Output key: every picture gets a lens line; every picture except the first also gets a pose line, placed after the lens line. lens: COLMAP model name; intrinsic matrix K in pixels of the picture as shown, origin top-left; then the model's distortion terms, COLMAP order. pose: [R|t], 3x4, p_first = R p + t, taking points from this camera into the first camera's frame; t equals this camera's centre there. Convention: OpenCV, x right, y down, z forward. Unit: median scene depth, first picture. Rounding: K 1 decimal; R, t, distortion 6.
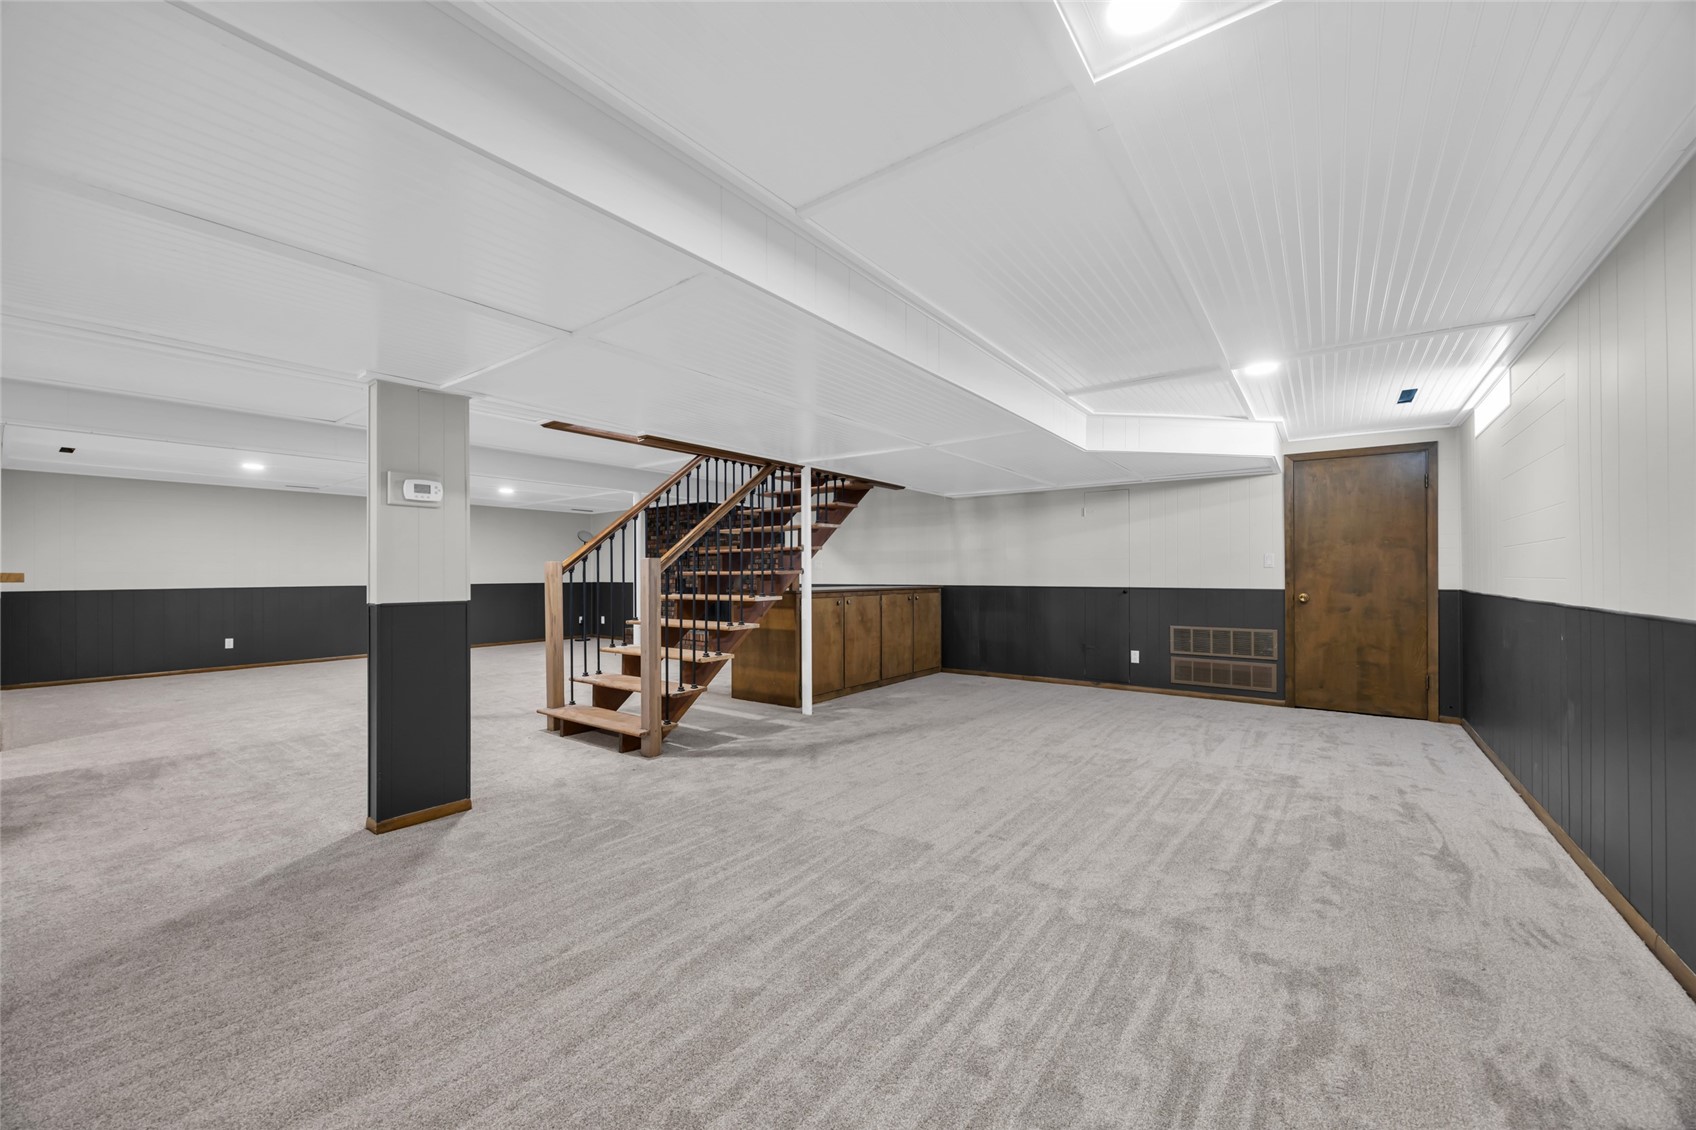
lens RADIAL K [[646.5, 0, 848.0], [0, 646.5, 565.0], [0, 0, 1]] dist [-0.000899, -0.000050]
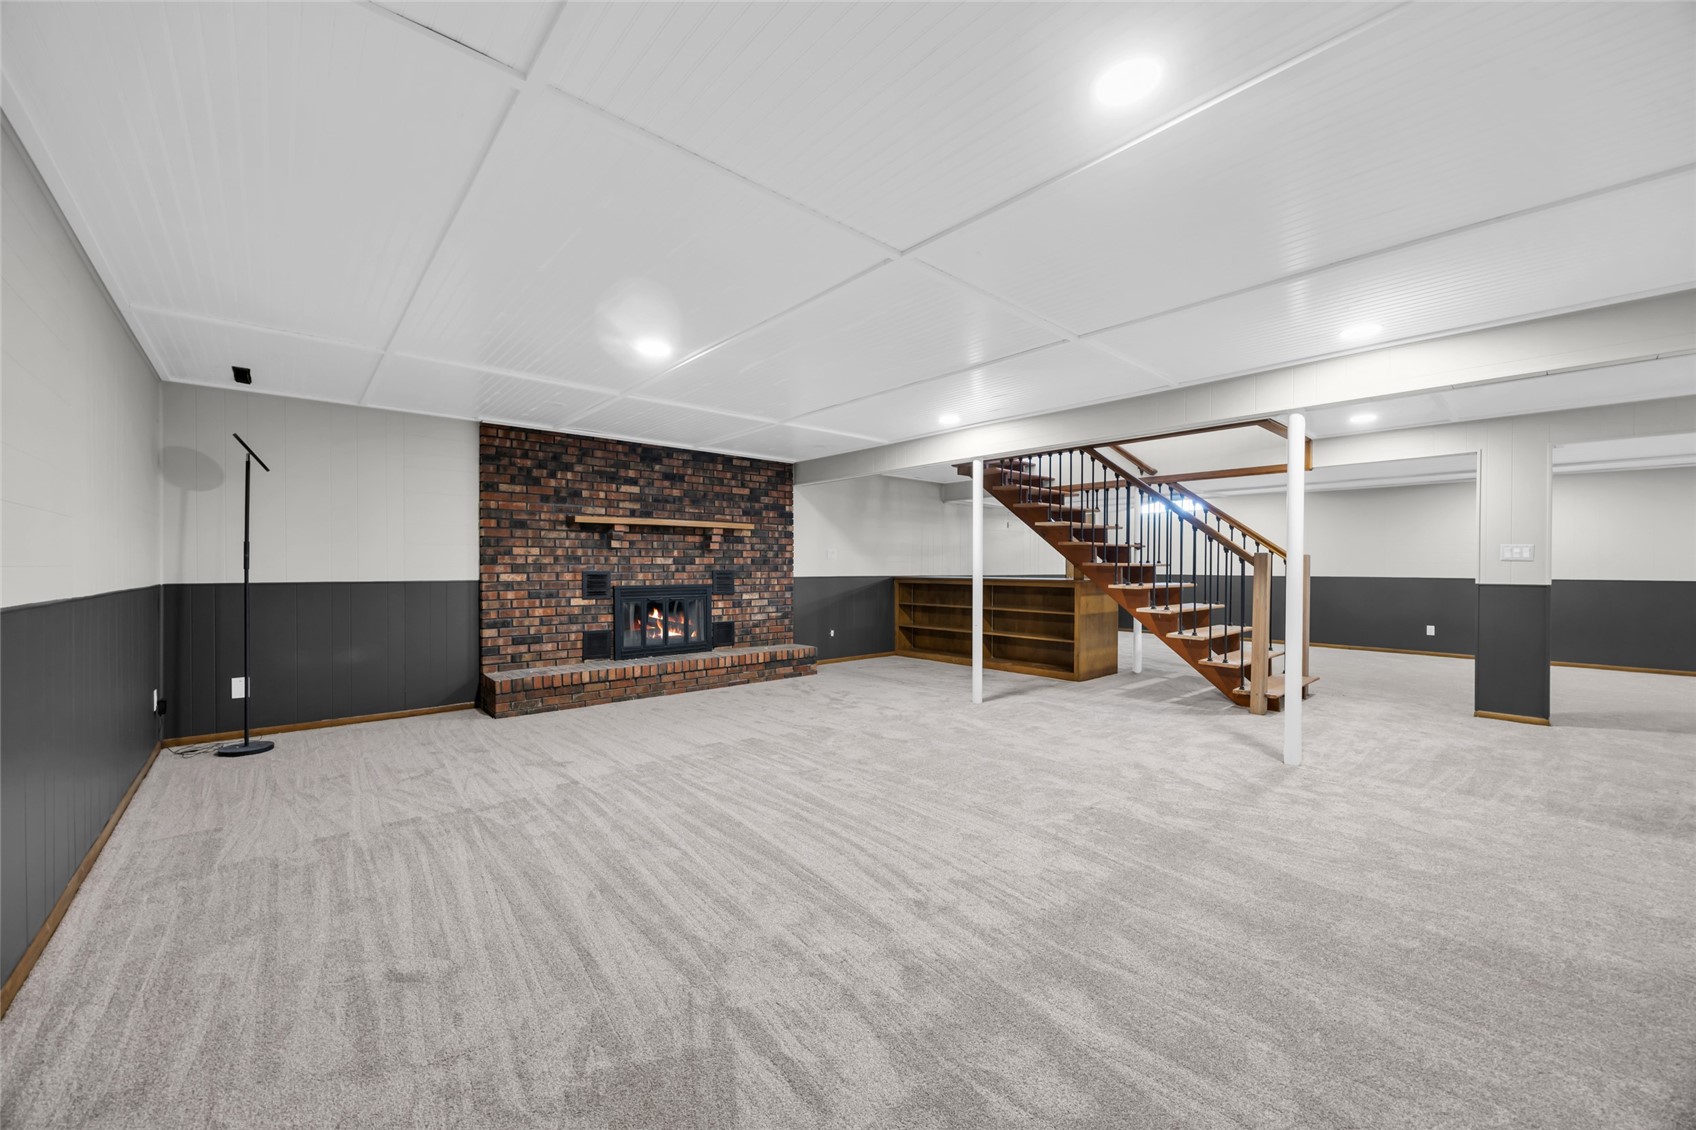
lens RADIAL K [[656.1, 0, 848.0], [0, 656.1, 565.0], [0, 0, 1]] dist [0.000287, 0.000008]
pose [[0.211034, 0.004428, 0.977469, -0.938871], [-0.017956, 0.999839, -0.000652, 0.015002], [-0.977314, -0.017413, 0.211079, 0.832650]]
